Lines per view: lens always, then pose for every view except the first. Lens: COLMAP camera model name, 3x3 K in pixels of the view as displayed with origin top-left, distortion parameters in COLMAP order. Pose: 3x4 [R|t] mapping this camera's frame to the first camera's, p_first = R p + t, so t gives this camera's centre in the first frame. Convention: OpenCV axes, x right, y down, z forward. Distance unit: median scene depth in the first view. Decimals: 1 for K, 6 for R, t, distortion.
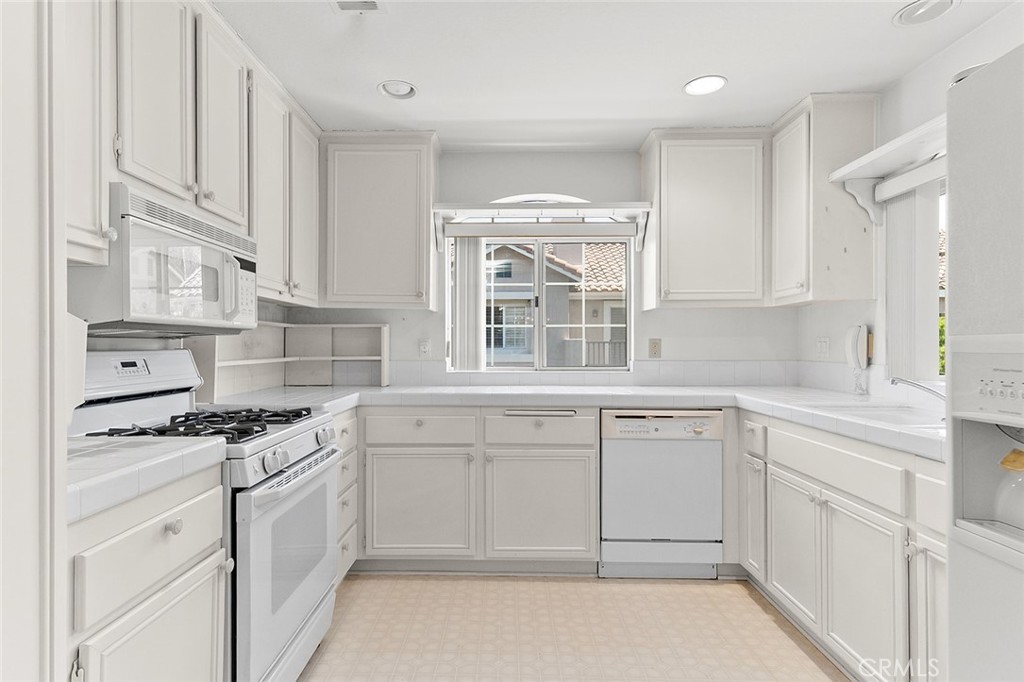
lens RADIAL K [[561.0, 0, 512.0], [0, 561.0, 341.0], [0, 0, 1]] dist [0.001484, 0.000107]
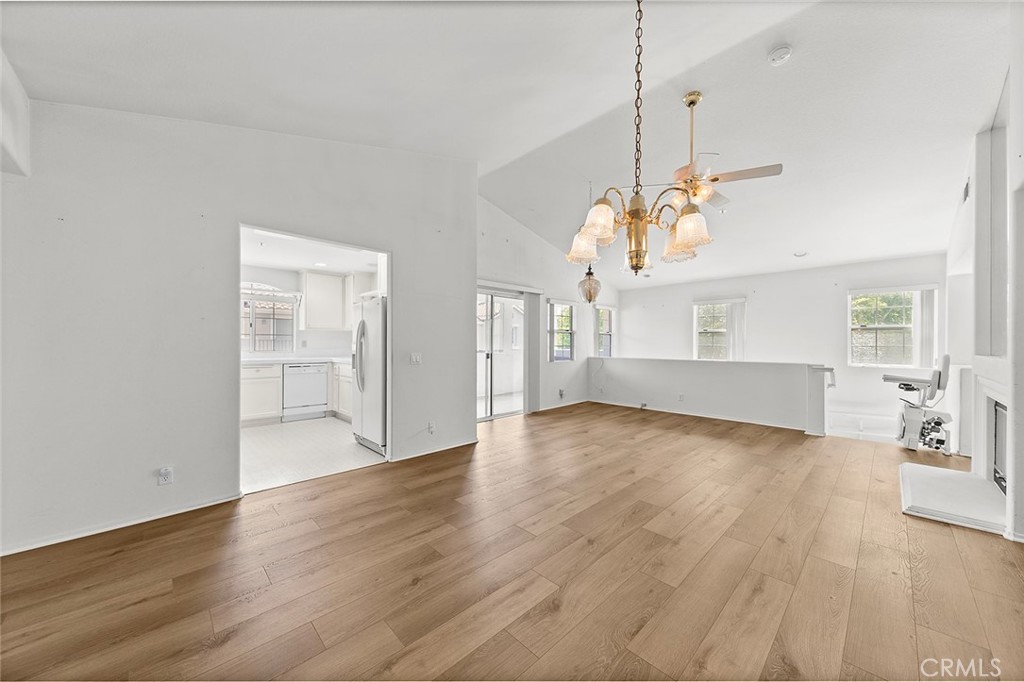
lens RADIAL K [[363.6, 0, 508.6], [0, 363.6, 343.1], [0, 0, 1]] dist [0.000379, -0.000020]
pose [[0.727012, 0.001975, 0.686622, -0.288024], [-0.006799, 0.999968, 0.004323, -0.006341], [-0.686591, -0.007811, 0.727002, -1.180977]]
